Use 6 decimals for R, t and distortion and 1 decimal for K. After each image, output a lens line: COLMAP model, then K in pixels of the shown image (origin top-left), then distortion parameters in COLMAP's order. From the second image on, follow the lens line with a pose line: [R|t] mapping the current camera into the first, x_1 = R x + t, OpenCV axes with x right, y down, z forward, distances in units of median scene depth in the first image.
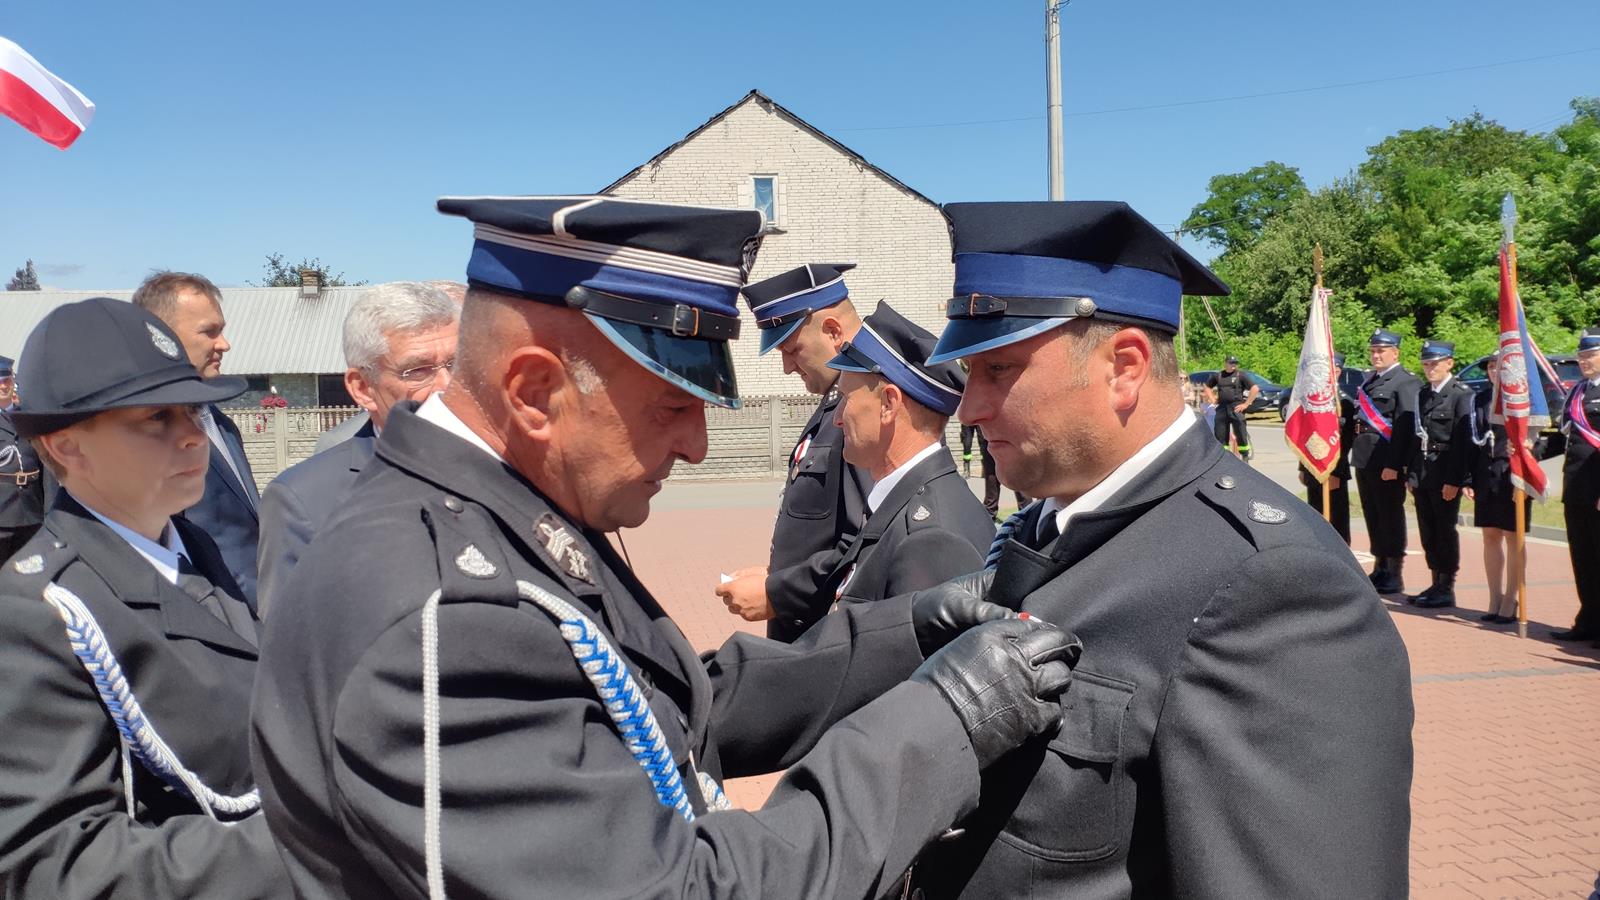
lens RADIAL K [[1236.0, 0, 808.3], [0, 1236.0, 446.1], [0, 0, 1]] dist [0.004334, -0.003738]
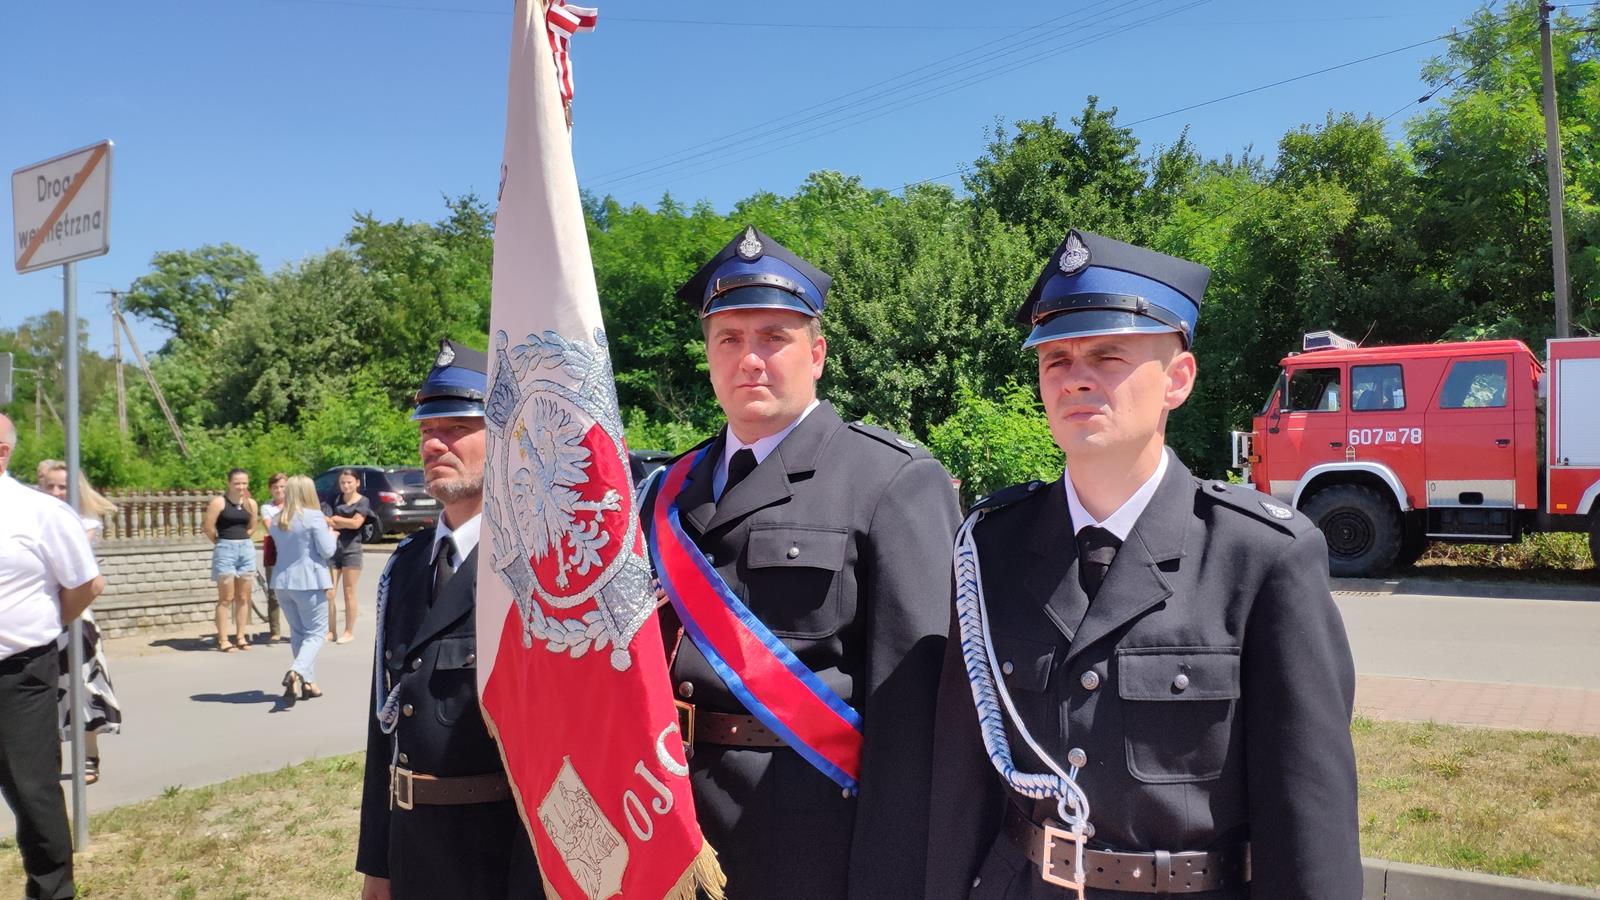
lens RADIAL K [[1236.0, 0, 808.3], [0, 1236.0, 446.1], [0, 0, 1]] dist [0.004334, -0.003738]
pose [[0.700496, 0.024520, 0.713235, 0.113874], [0.038028, 0.996707, -0.071613, -0.014625], [-0.712642, 0.077287, 0.697257, 0.292945]]
